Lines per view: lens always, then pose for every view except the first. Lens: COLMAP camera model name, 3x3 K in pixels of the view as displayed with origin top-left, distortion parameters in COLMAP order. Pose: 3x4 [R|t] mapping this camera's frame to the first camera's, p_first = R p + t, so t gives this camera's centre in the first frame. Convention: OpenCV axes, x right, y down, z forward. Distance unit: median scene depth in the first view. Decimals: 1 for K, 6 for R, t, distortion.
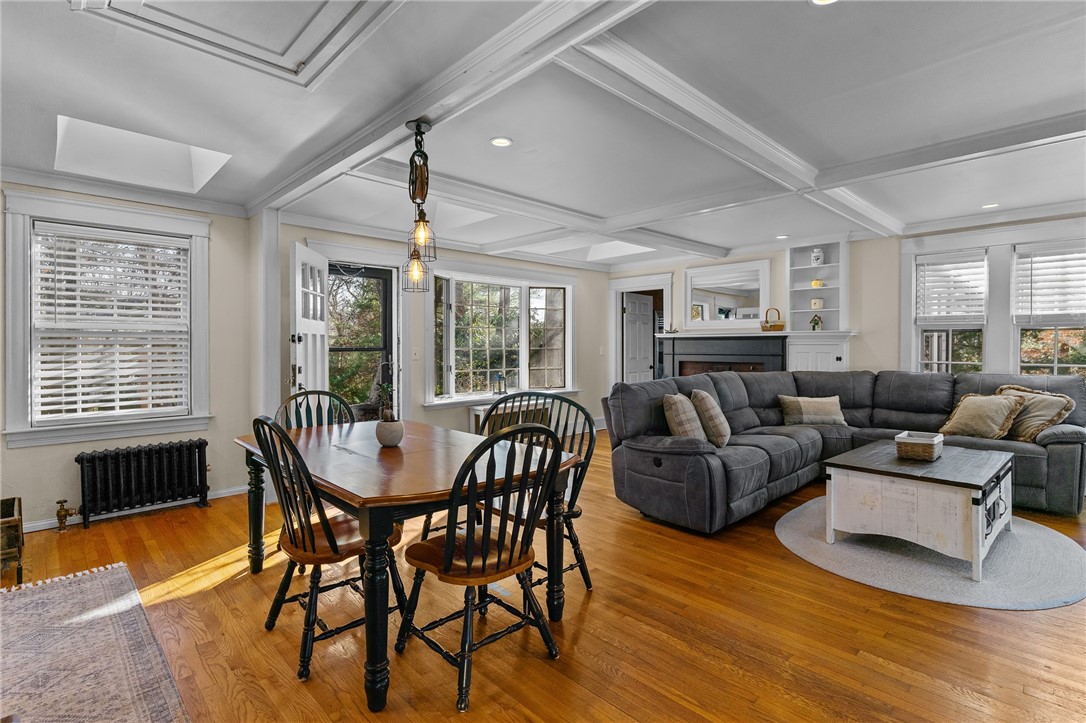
lens RADIAL K [[524.3, 0, 531.3], [0, 524.3, 341.2], [0, 0, 1]] dist [-0.017068, 0.006762]
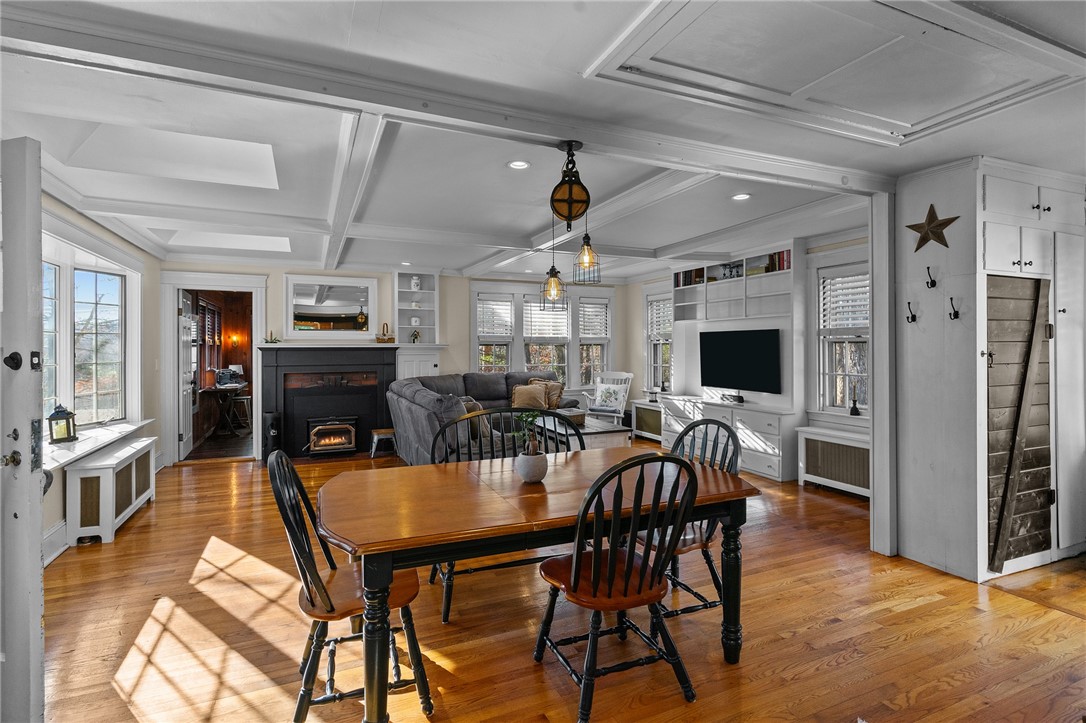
lens RADIAL K [[524.3, 0, 531.3], [0, 524.3, 341.2], [0, 0, 1]] dist [-0.017068, 0.006762]
pose [[0.351065, 0.017115, 0.936195, -0.505767], [-0.007684, 0.999852, -0.015397, -0.008188], [-0.936320, -0.001789, 0.351145, 0.309018]]
